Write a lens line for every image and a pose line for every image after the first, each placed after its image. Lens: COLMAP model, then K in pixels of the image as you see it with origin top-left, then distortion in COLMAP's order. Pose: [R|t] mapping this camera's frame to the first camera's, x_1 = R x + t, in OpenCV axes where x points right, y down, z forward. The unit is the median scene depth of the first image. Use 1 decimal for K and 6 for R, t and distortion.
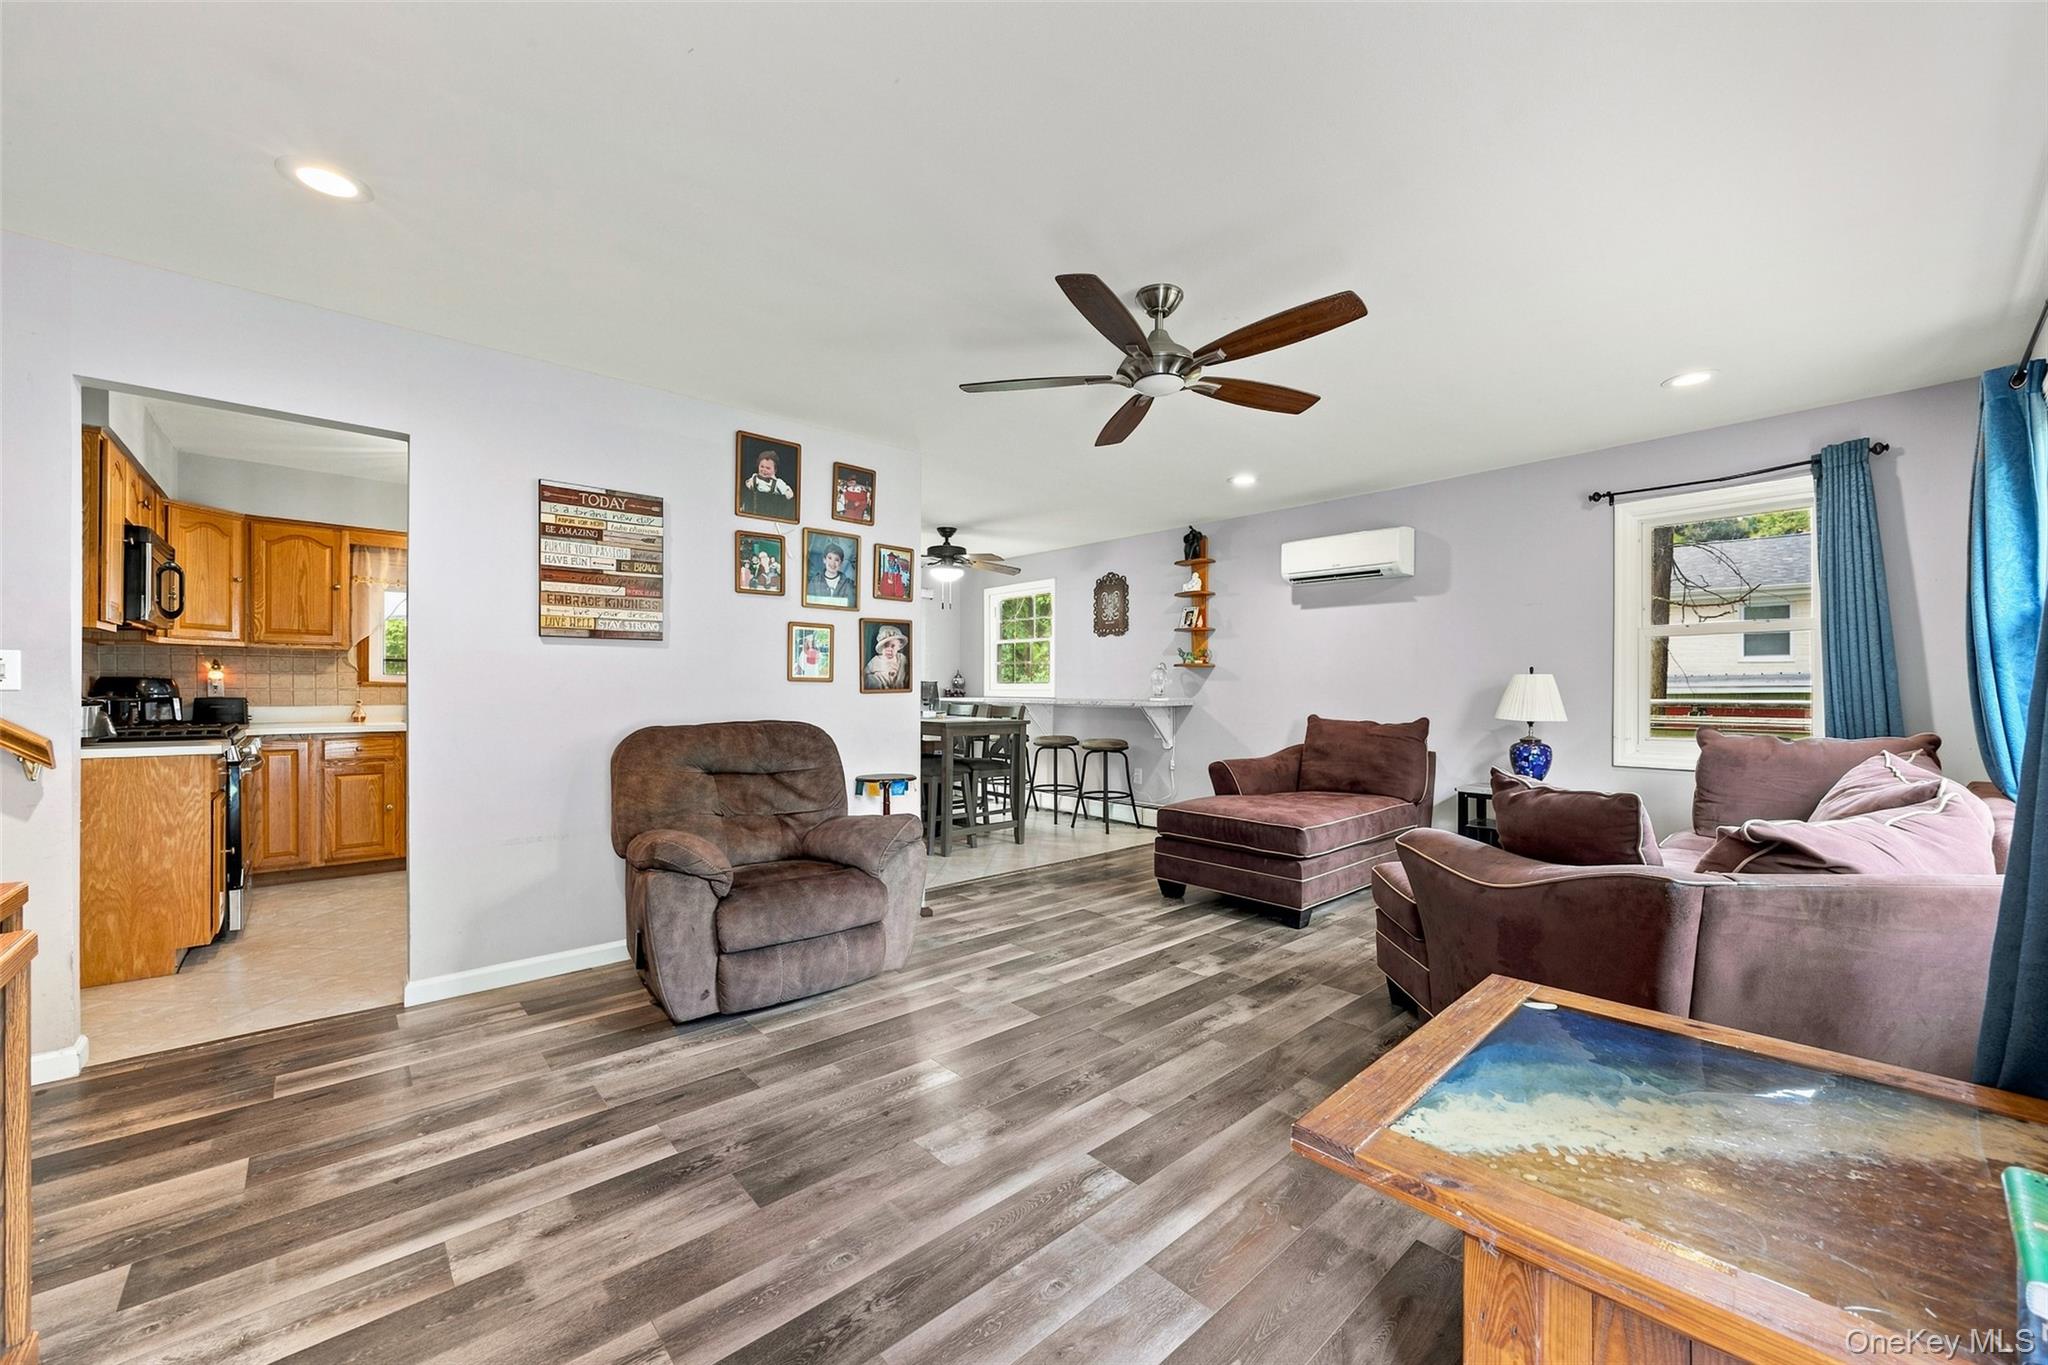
lens RADIAL K [[789.1, 0, 1031.6], [0, 789.1, 686.9], [0, 0, 1]] dist [-0.001210, 0.000078]
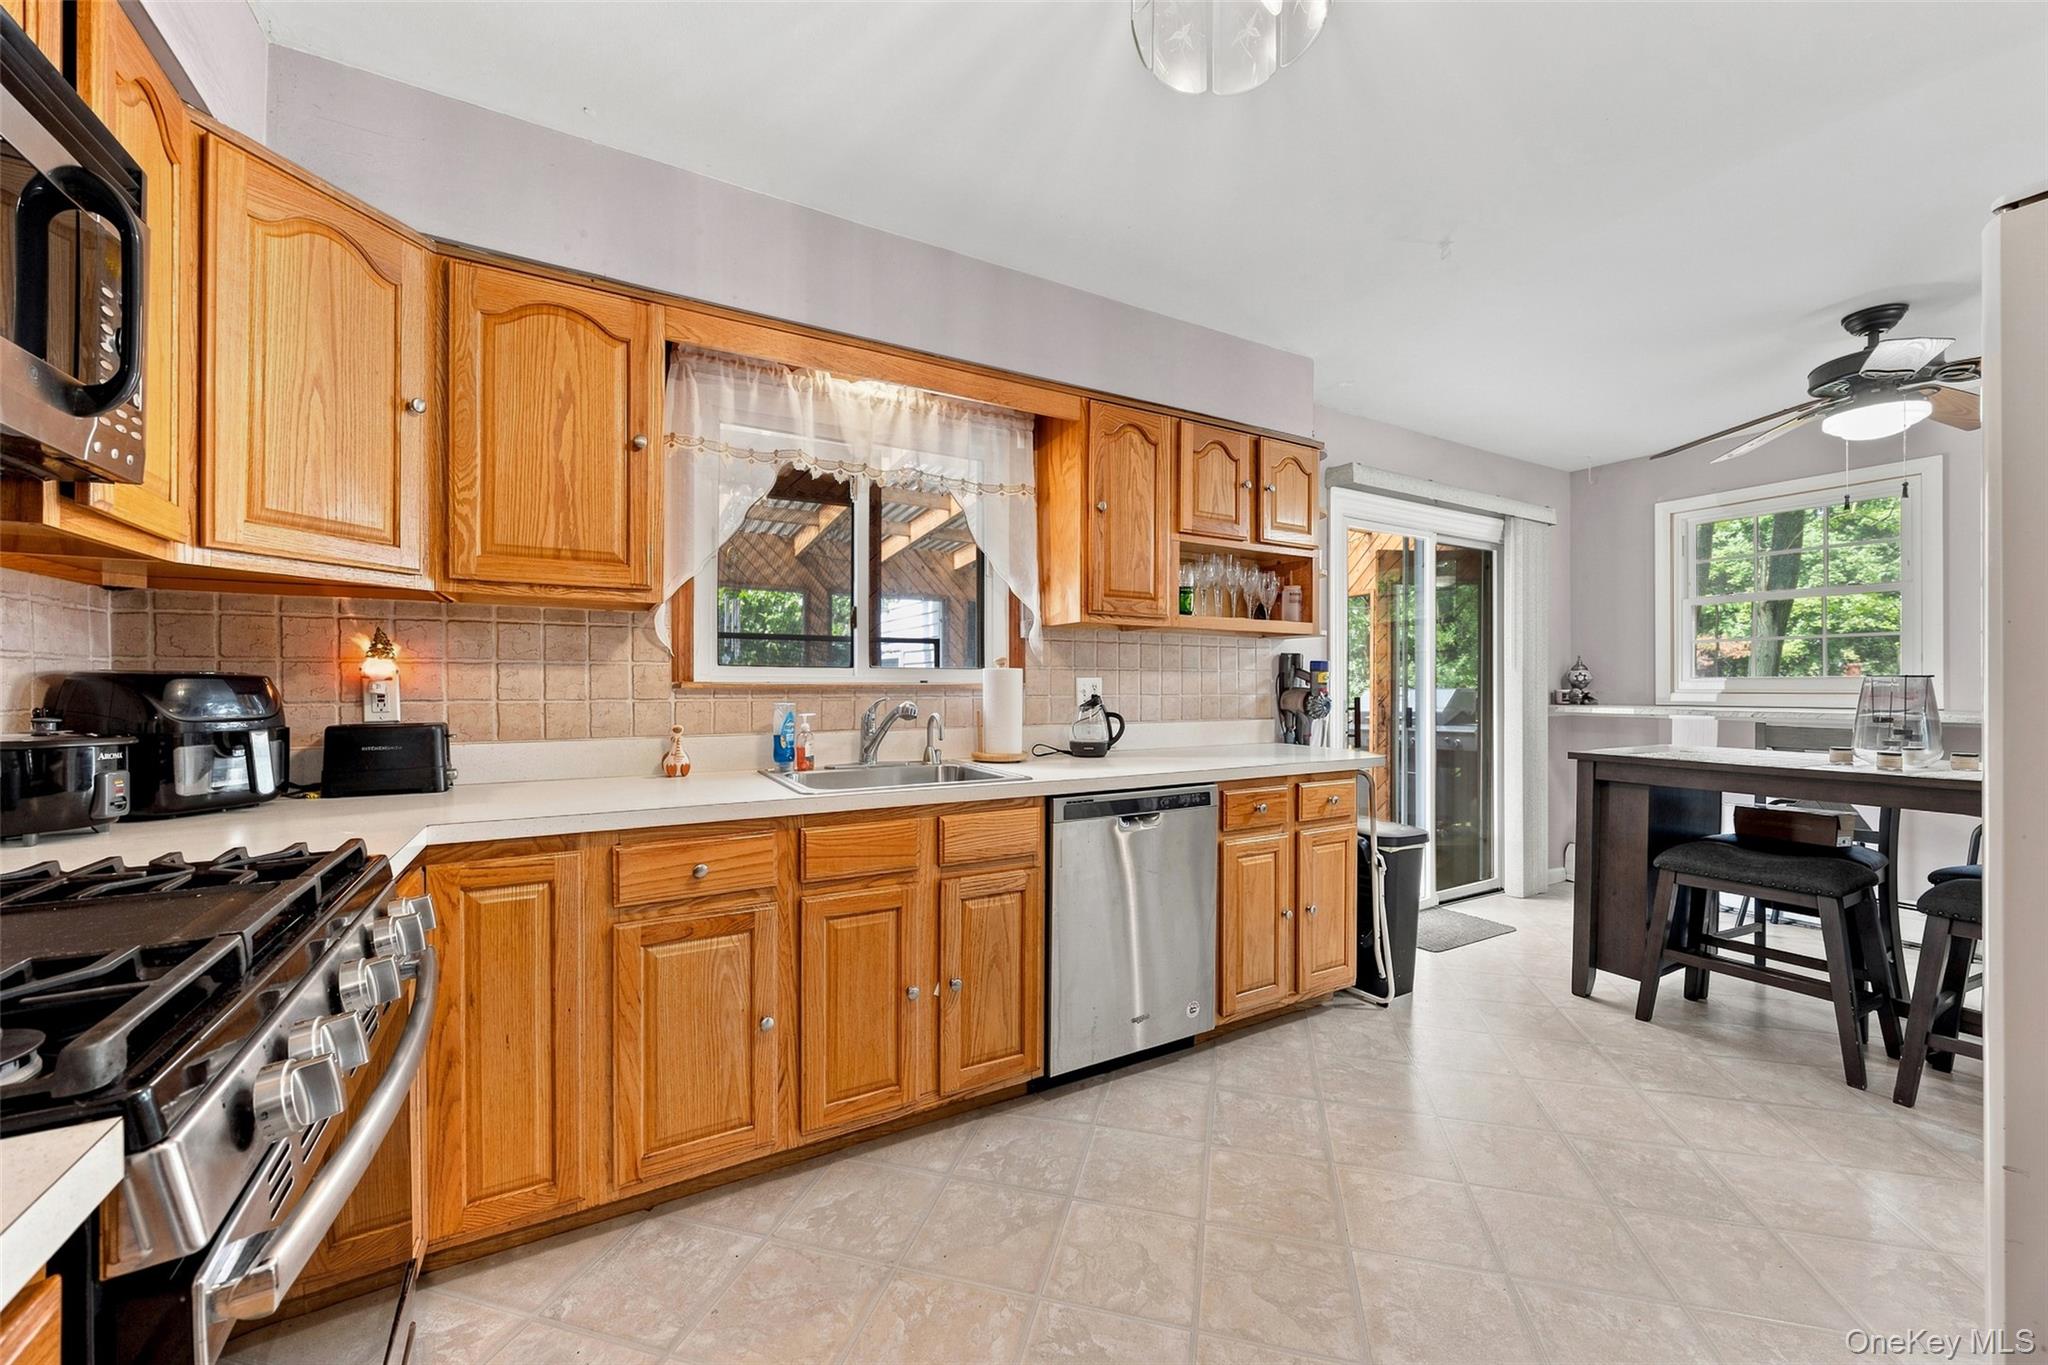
lens RADIAL K [[789.1, 0, 1031.5], [0, 789.1, 681.3], [0, 0, 1]] dist [-0.001210, 0.000078]
pose [[0.978016, -0.003947, -0.208492, -0.781702], [0.003043, 0.999985, -0.004653, -0.006312], [0.208507, 0.003916, 0.978013, 0.842866]]
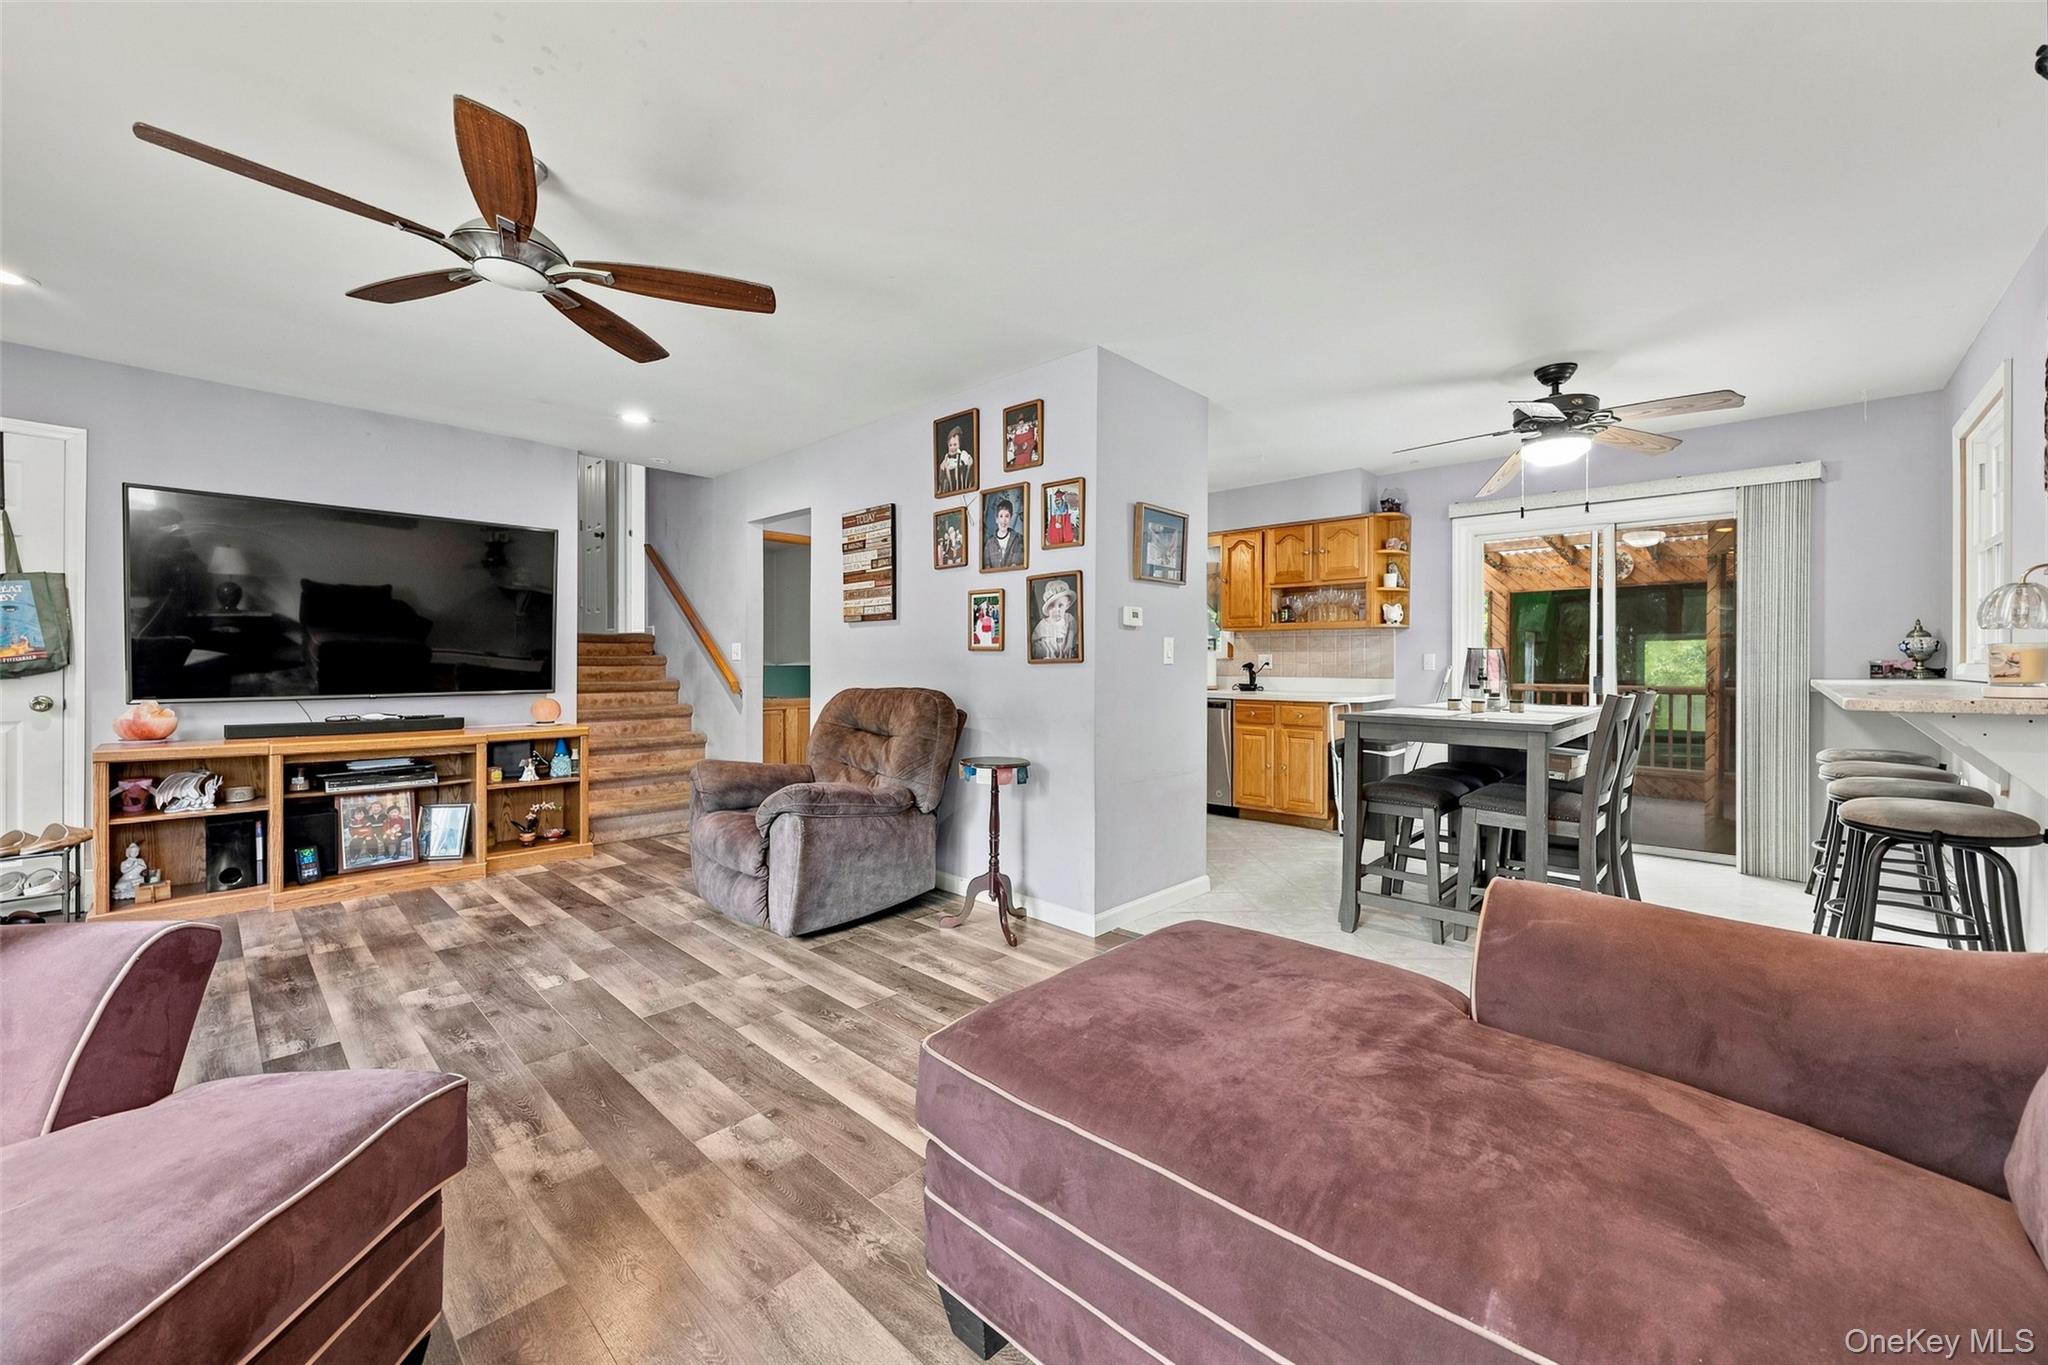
lens RADIAL K [[789.1, 0, 1039.0], [0, 789.1, 669.3], [0, 0, 1]] dist [-0.001210, 0.000078]
pose [[0.080089, 0.005843, -0.996771, 0.697395], [-0.003236, 0.999979, 0.005602, 0.010118], [0.996782, 0.002777, 0.080107, 1.019366]]
